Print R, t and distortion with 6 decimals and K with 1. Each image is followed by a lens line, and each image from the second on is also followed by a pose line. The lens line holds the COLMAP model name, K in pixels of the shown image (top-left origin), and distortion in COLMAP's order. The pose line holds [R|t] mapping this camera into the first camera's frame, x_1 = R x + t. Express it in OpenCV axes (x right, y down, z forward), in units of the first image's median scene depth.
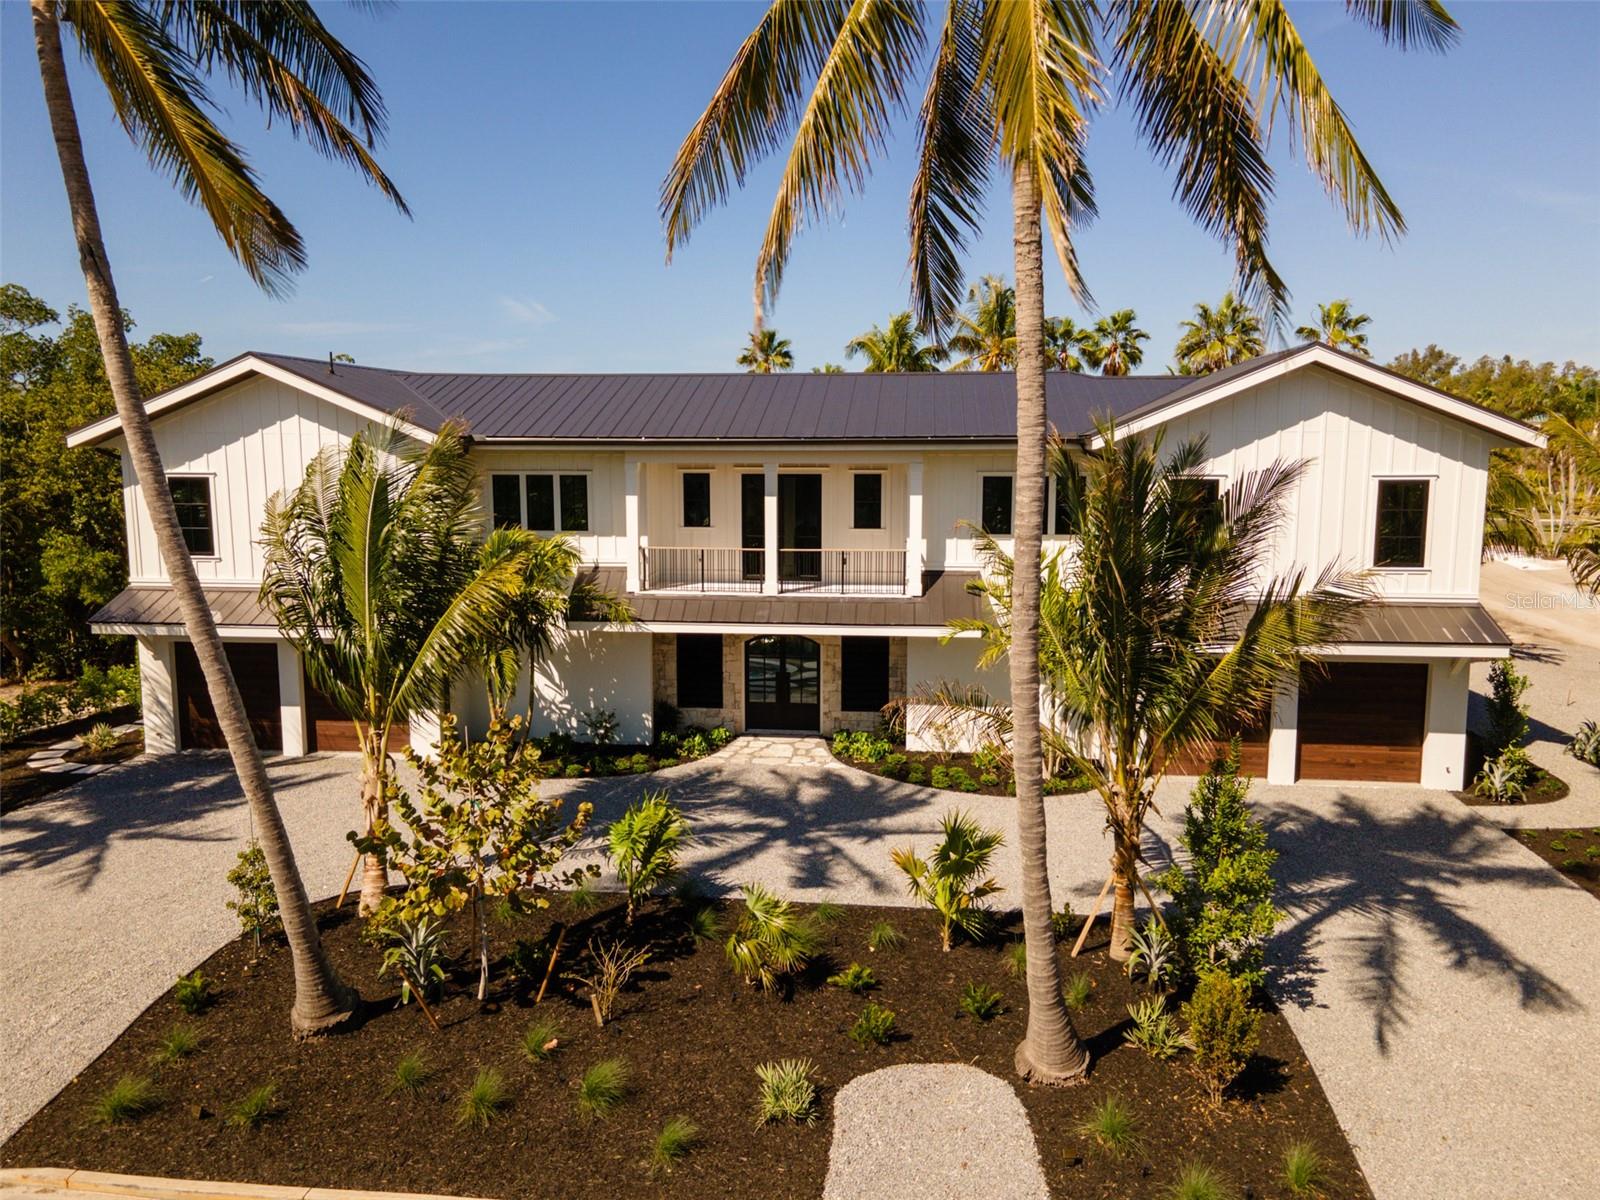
lens RADIAL K [[1148.9, 0, 802.5], [0, 1148.9, 598.6], [0, 0, 1]] dist [0.031716, 0.019053]
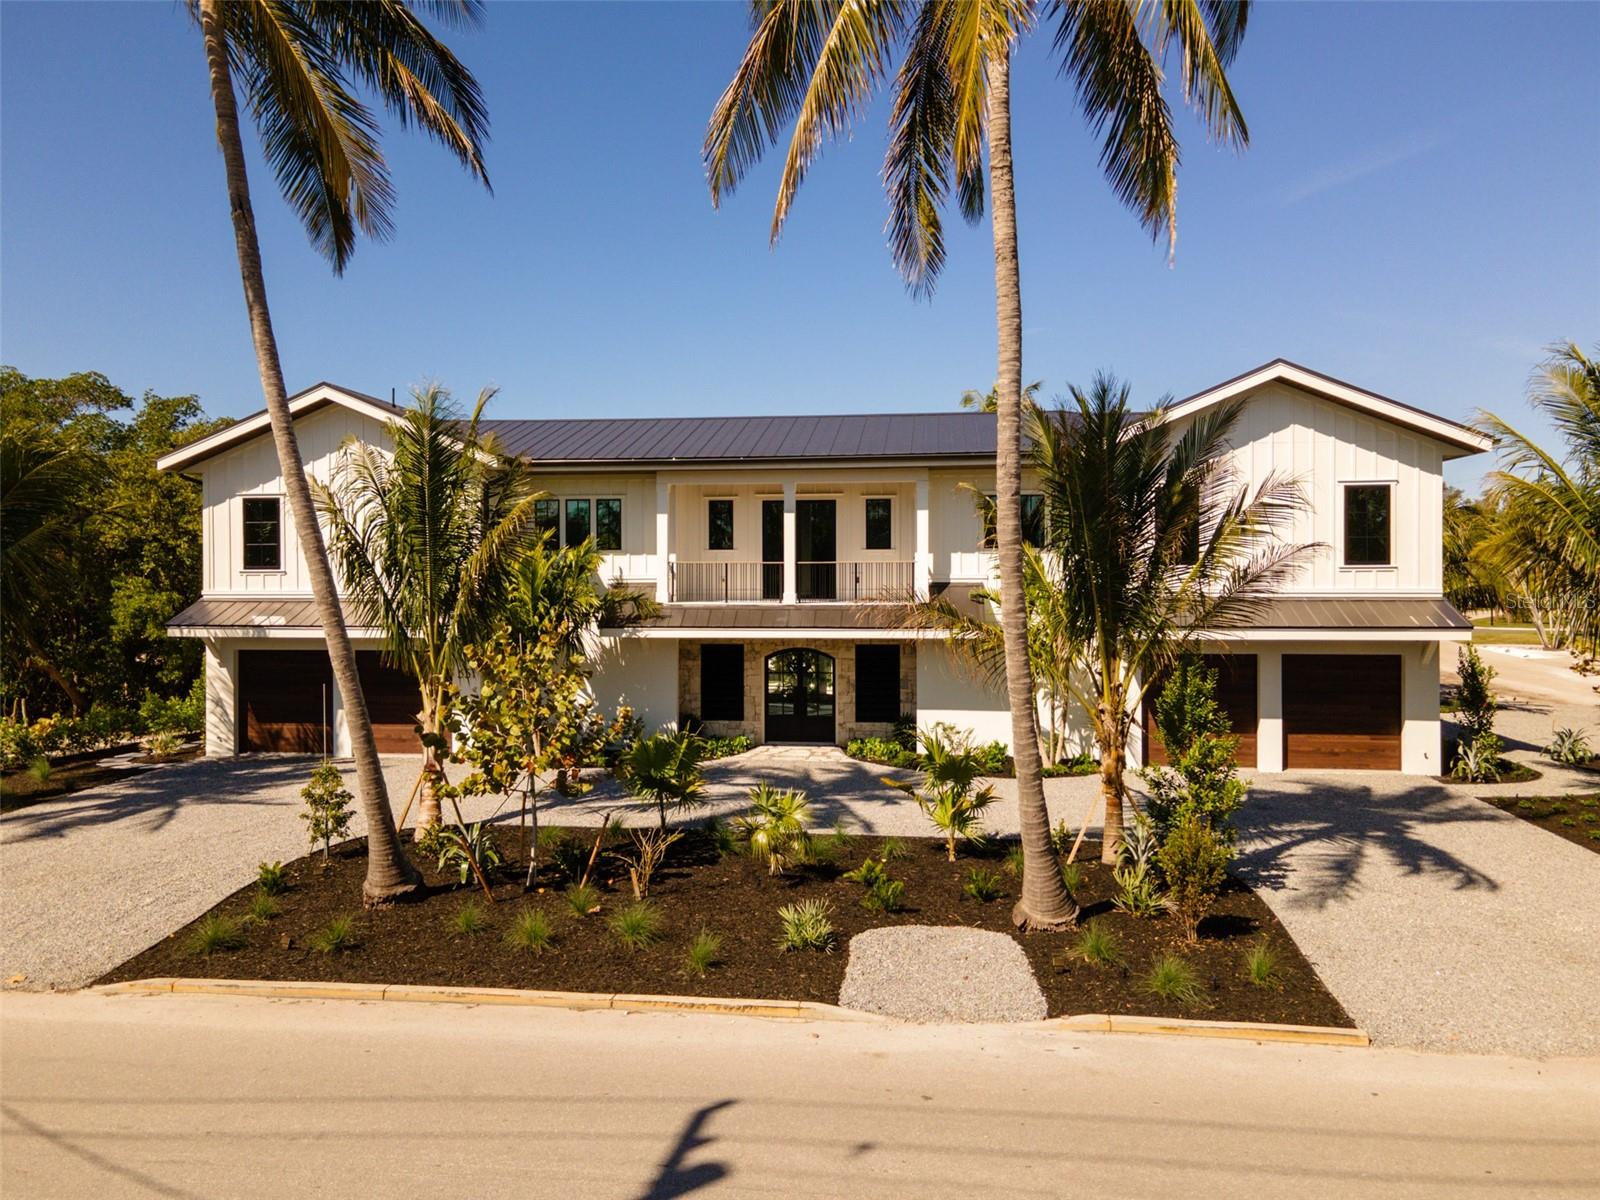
lens RADIAL K [[1148.9, 0, 802.5], [0, 1148.9, 601.7], [0, 0, 1]] dist [0.031716, 0.019053]
pose [[0.999918, -0.002246, -0.012634, -0.001767], [0.000731, 0.992940, -0.118614, 0.136911], [0.012811, 0.118595, 0.992860, -0.081879]]
